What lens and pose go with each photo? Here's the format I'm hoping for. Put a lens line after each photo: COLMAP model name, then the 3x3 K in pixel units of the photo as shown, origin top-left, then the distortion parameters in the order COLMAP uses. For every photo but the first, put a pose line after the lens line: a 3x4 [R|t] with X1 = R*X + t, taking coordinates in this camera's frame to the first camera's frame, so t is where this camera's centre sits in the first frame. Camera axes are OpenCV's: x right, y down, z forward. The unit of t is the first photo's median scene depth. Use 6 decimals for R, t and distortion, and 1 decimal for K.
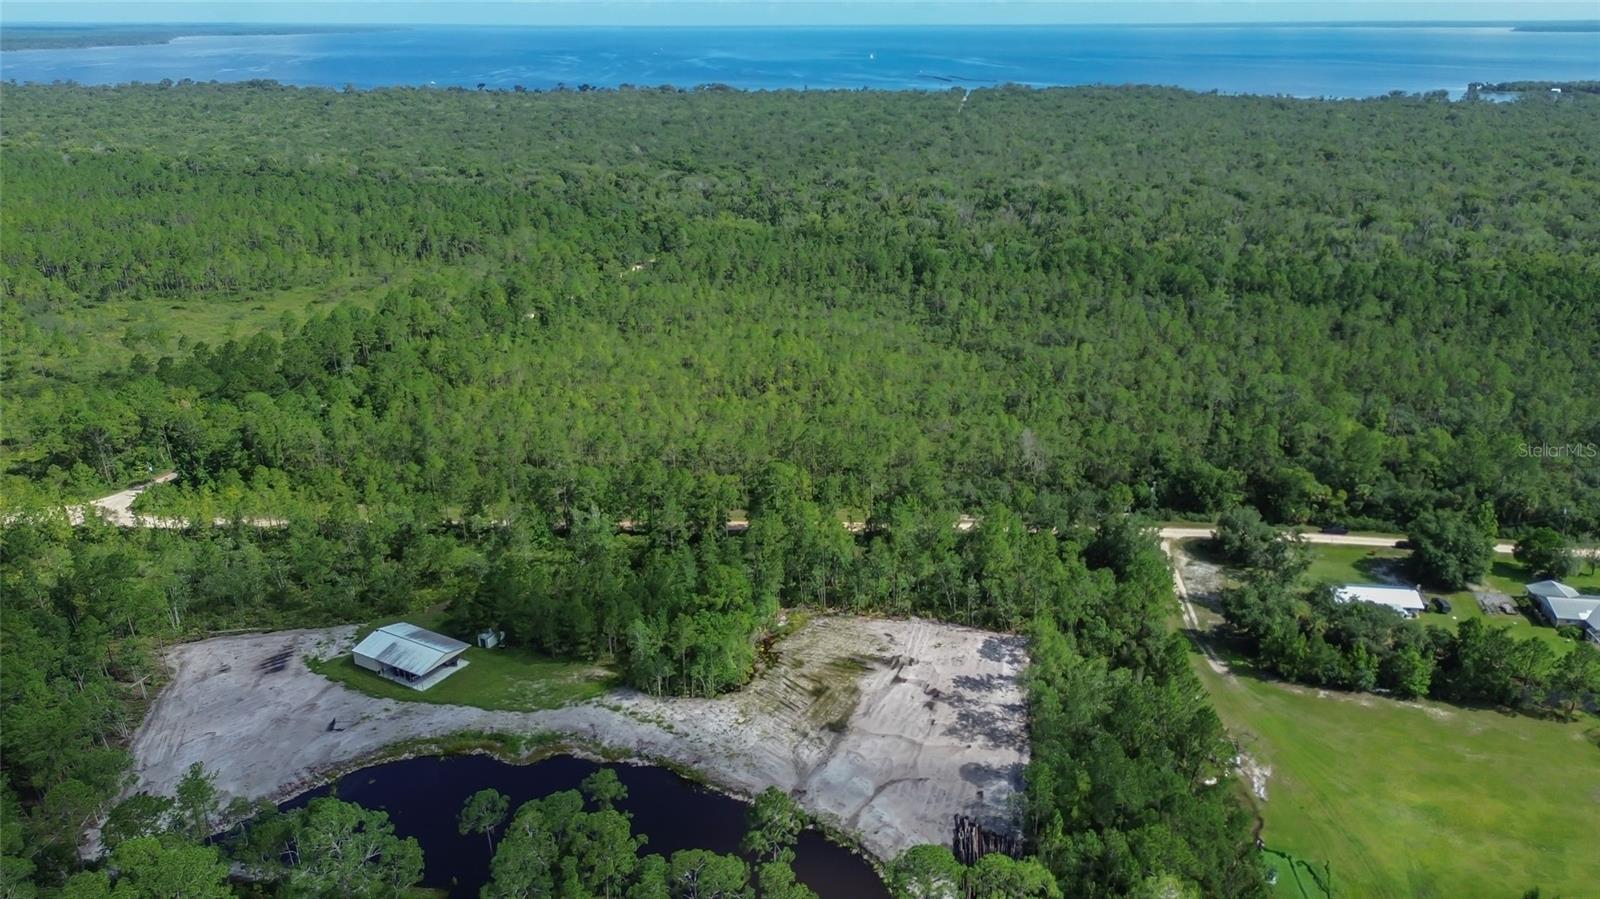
lens RADIAL K [[1109.9, 0, 800.0], [0, 1109.9, 449.5], [0, 0, 1]] dist [0.082485, -0.086349]
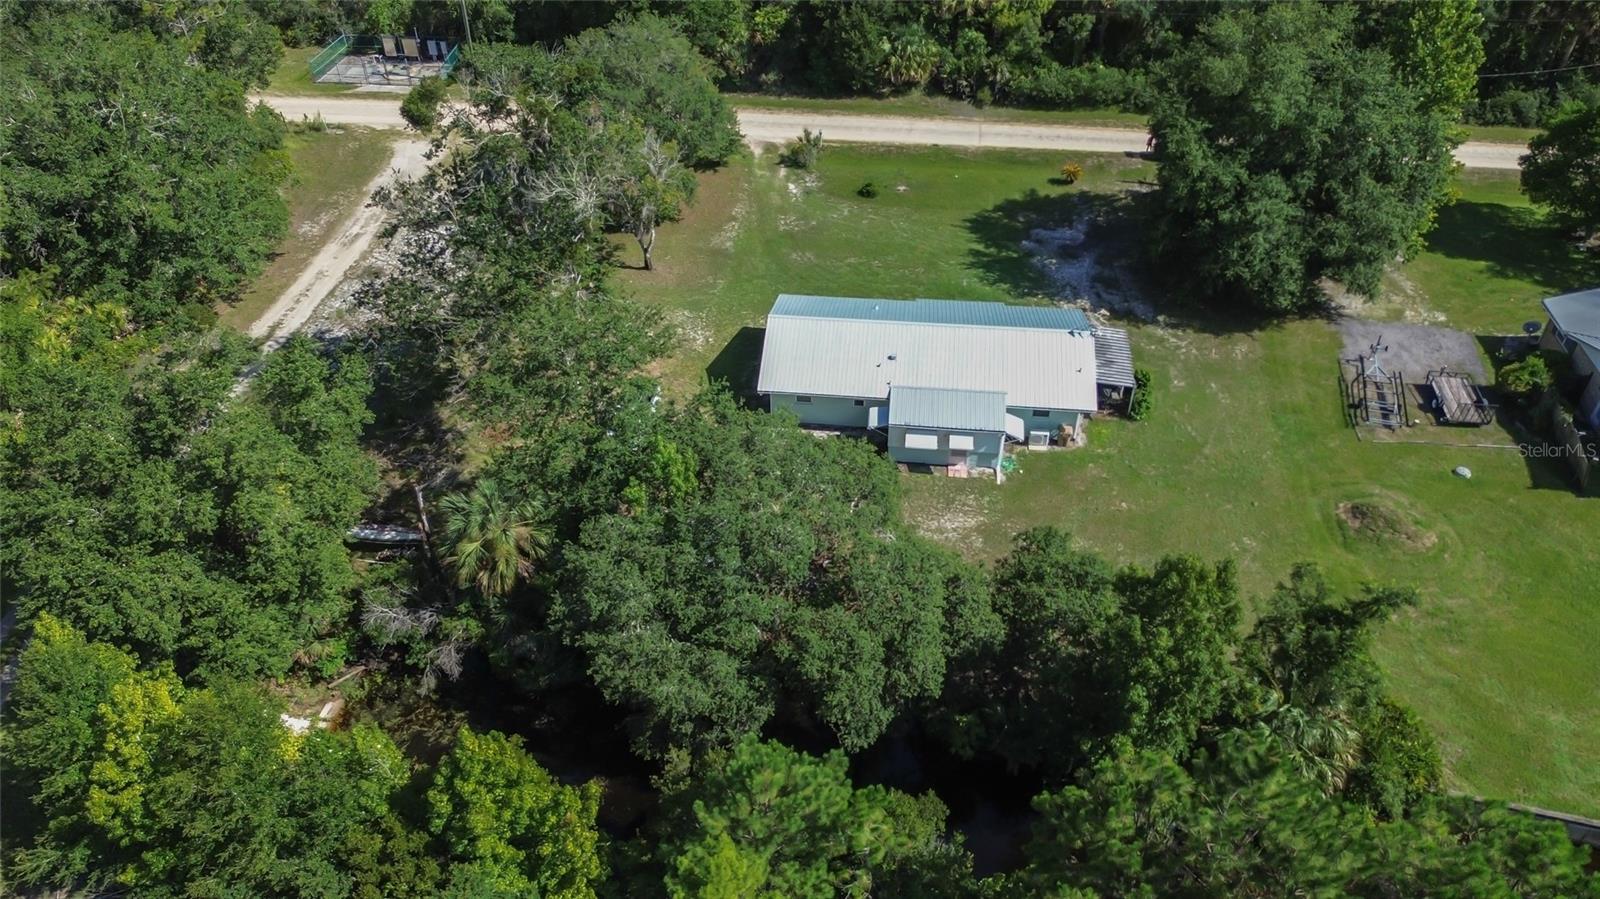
lens RADIAL K [[1109.9, 0, 800.0], [0, 1109.9, 449.5], [0, 0, 1]] dist [0.082485, -0.086349]
pose [[0.999976, -0.005473, -0.004282, 0.472305], [0.006559, 0.946822, 0.321692, 0.068417], [0.002293, -0.321712, 0.946835, 0.743195]]
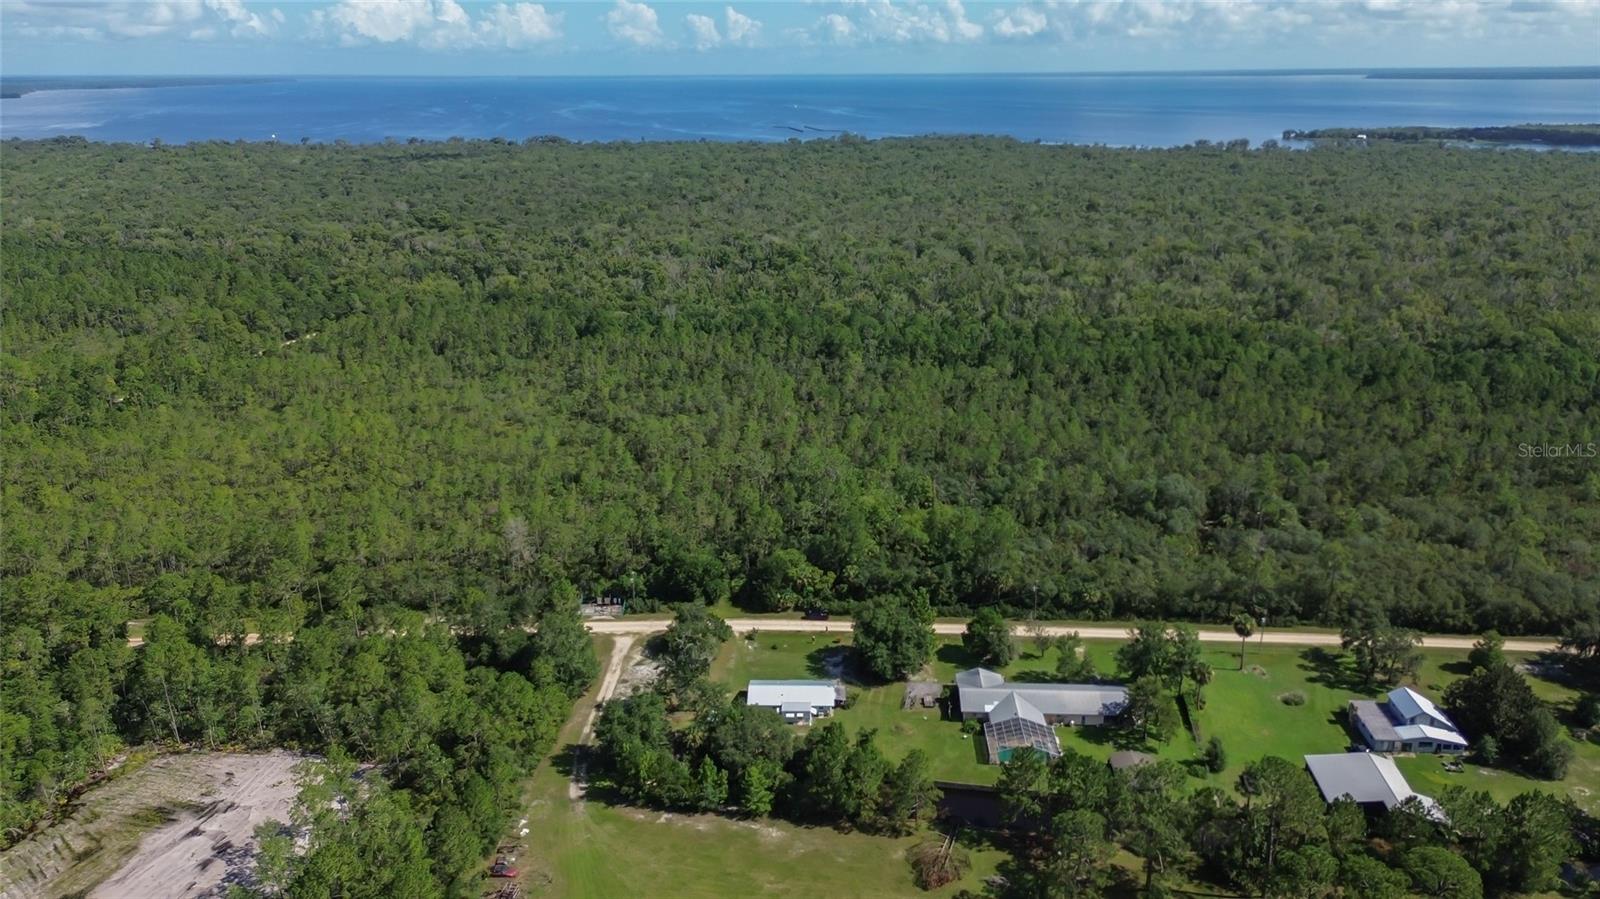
lens RADIAL K [[1109.9, 0, 800.0], [0, 1109.9, 449.5], [0, 0, 1]] dist [0.082485, -0.086349]
pose [[0.996393, -0.030775, 0.079085, 0.439760], [0.033856, 0.998708, -0.037909, -0.038743], [-0.077816, 0.040449, 0.996147, 0.058437]]
